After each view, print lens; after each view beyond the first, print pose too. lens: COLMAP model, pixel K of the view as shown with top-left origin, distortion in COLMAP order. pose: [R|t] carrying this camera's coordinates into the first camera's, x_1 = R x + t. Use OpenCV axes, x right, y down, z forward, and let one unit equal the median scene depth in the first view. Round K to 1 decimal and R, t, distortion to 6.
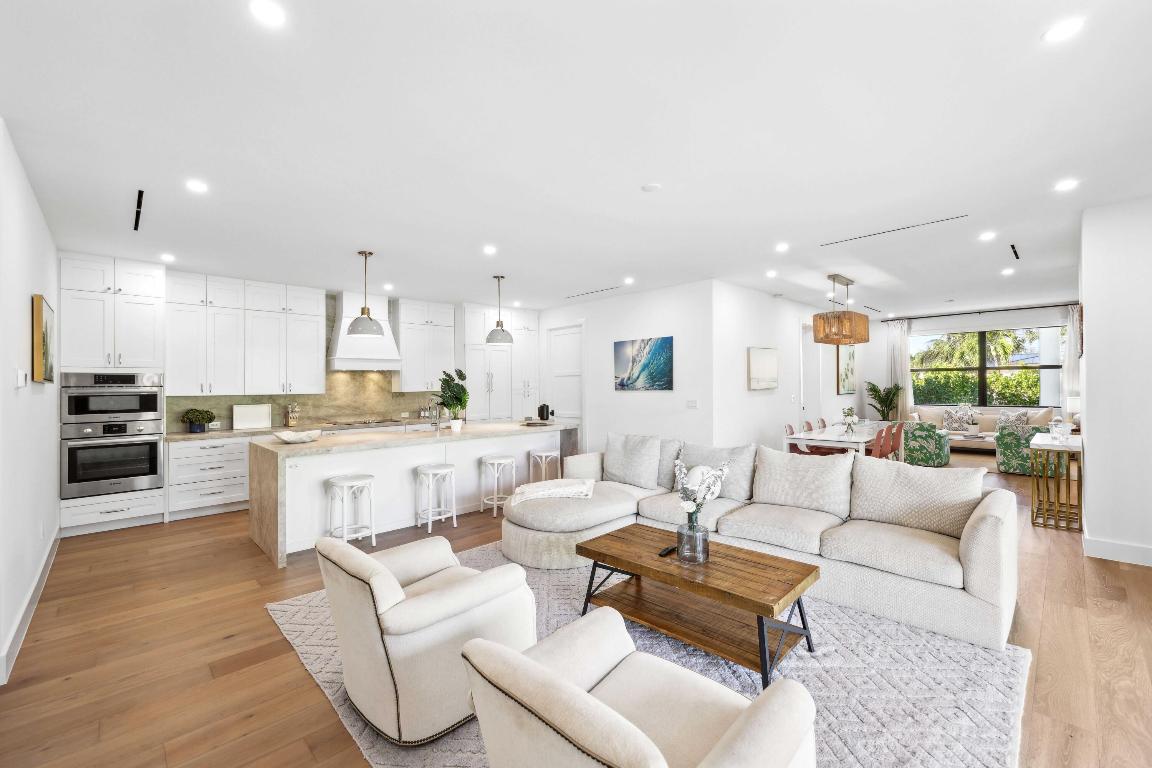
lens RADIAL K [[478.9, 0, 566.5], [0, 478.9, 383.2], [0, 0, 1]] dist [0.007988, 0.000570]
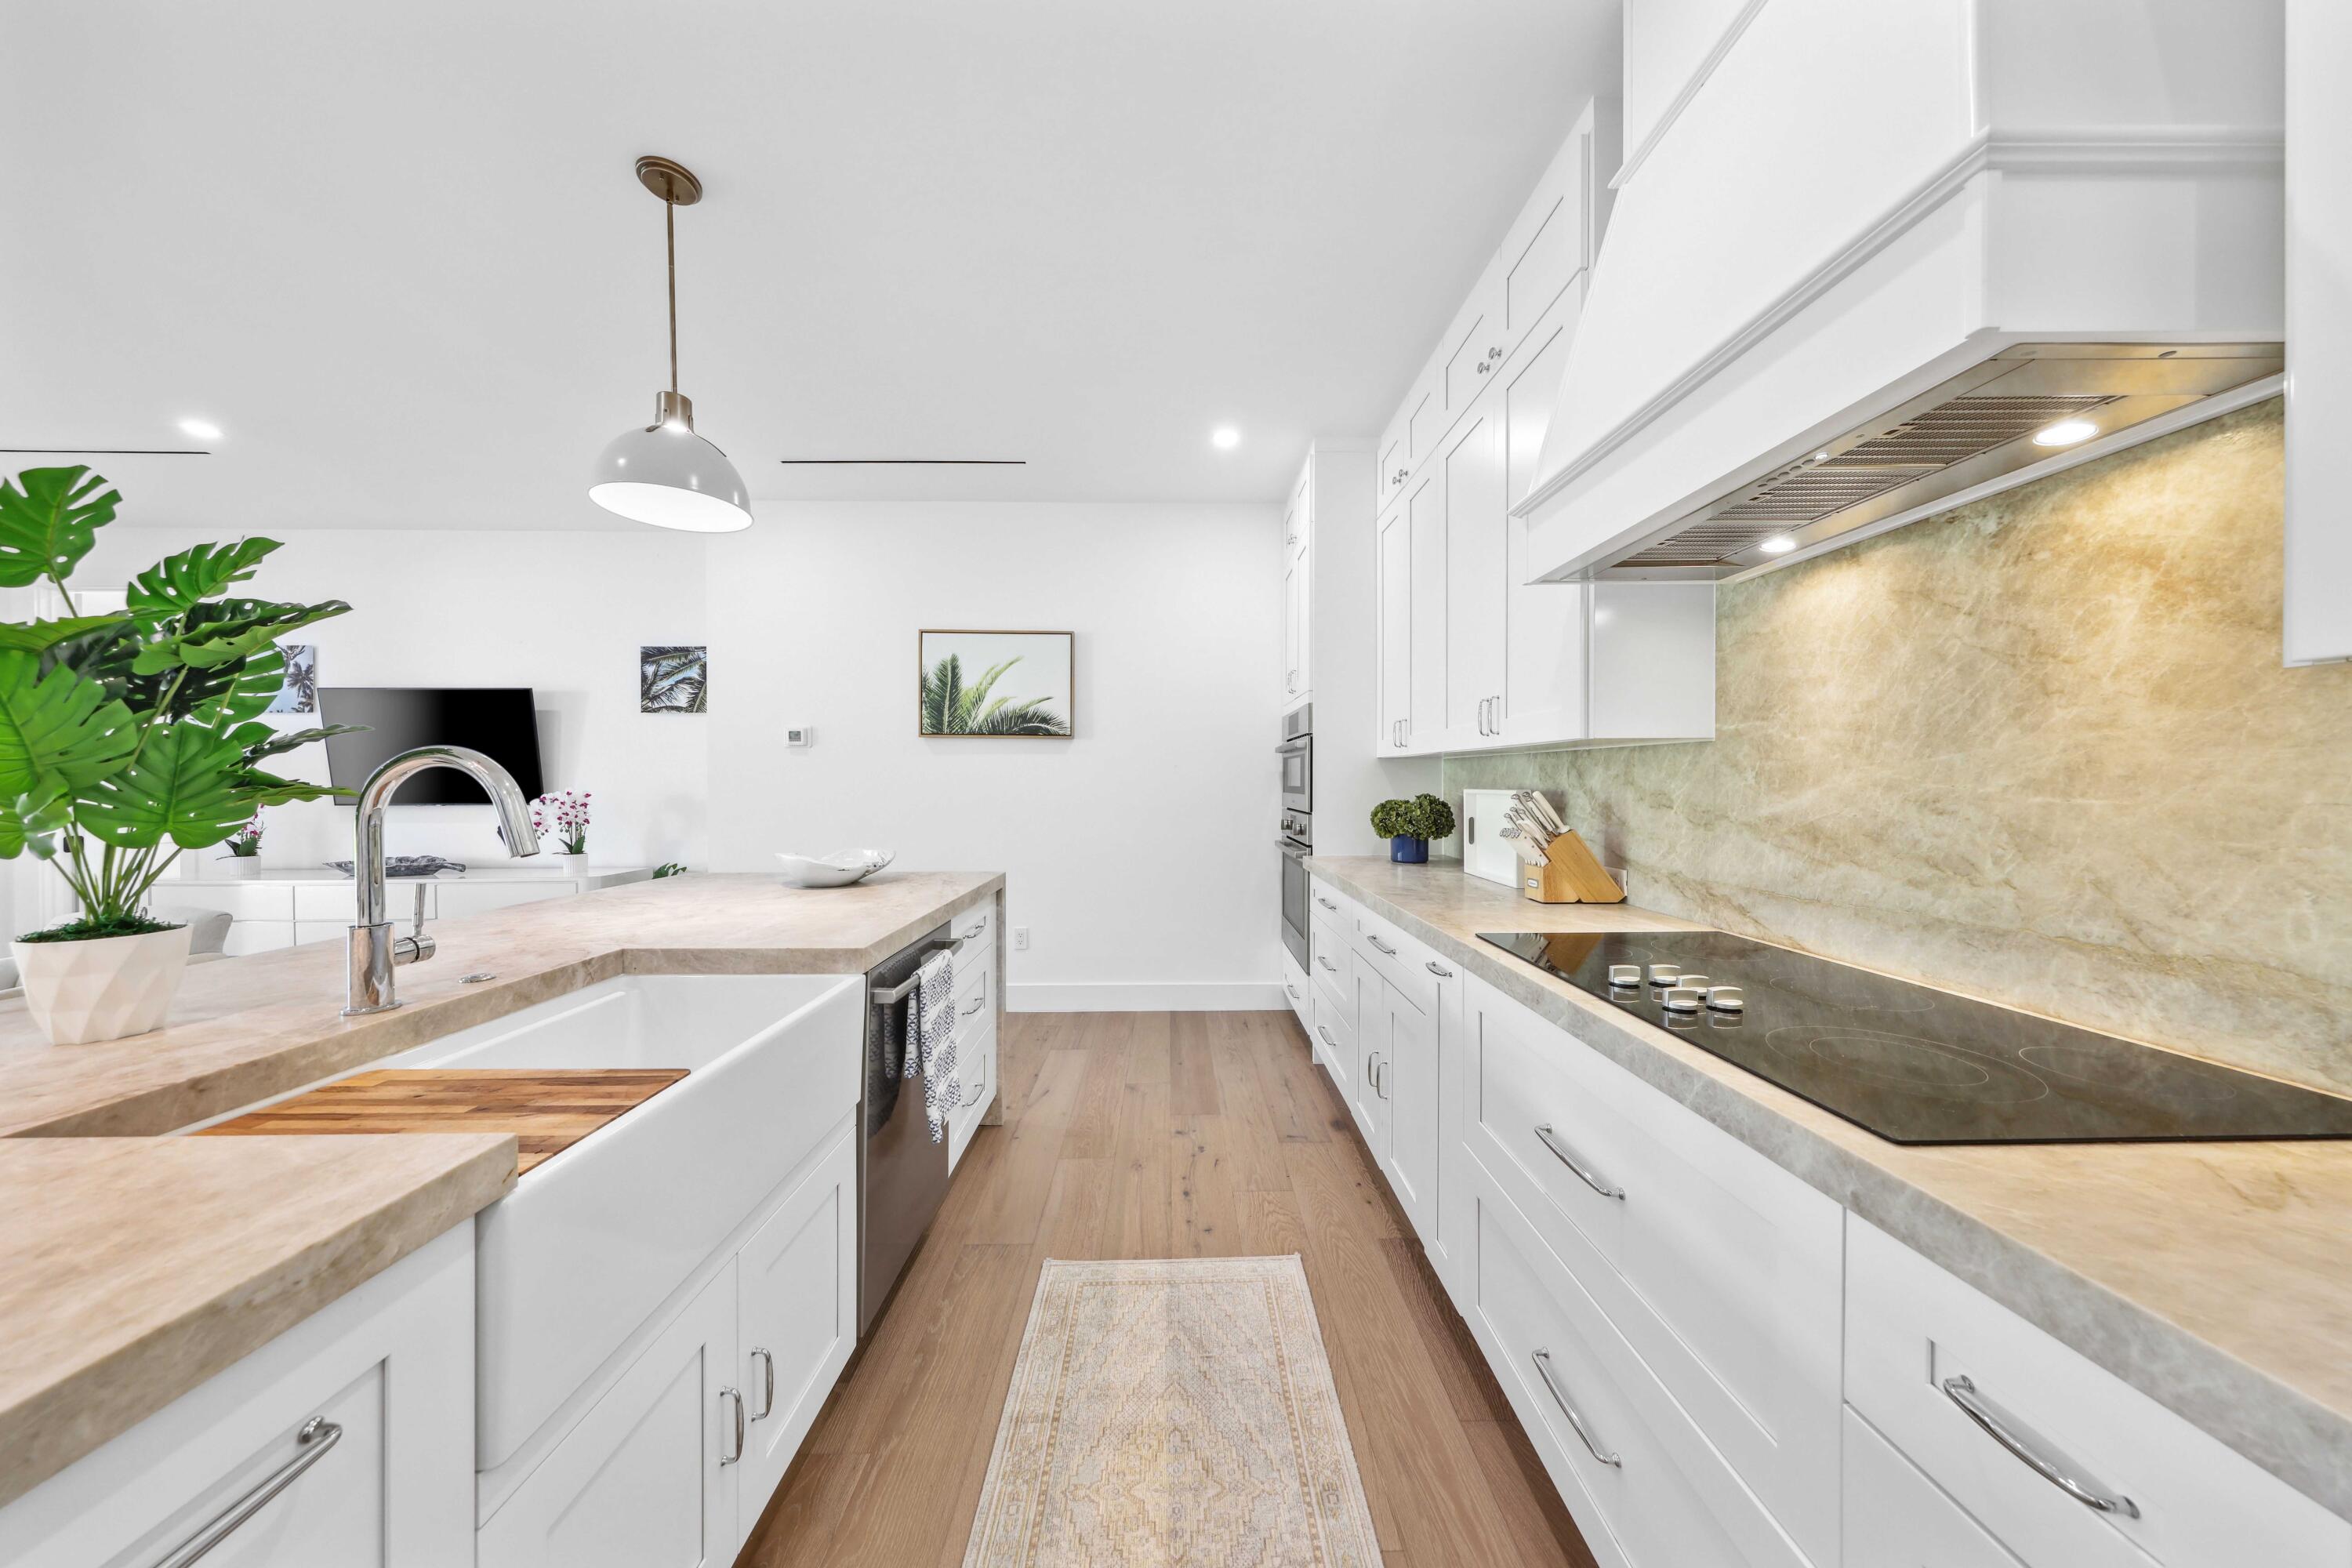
lens RADIAL K [[741.6, 0, 1184.0], [0, 741.6, 787.4], [0, 0, 1]] dist [-0.000391, -0.000043]
pose [[-0.655998, 0.018325, -0.754540, -0.251607], [0.011643, 0.999832, 0.014160, 0.037997], [0.754673, 0.000504, -0.656101, 1.215002]]
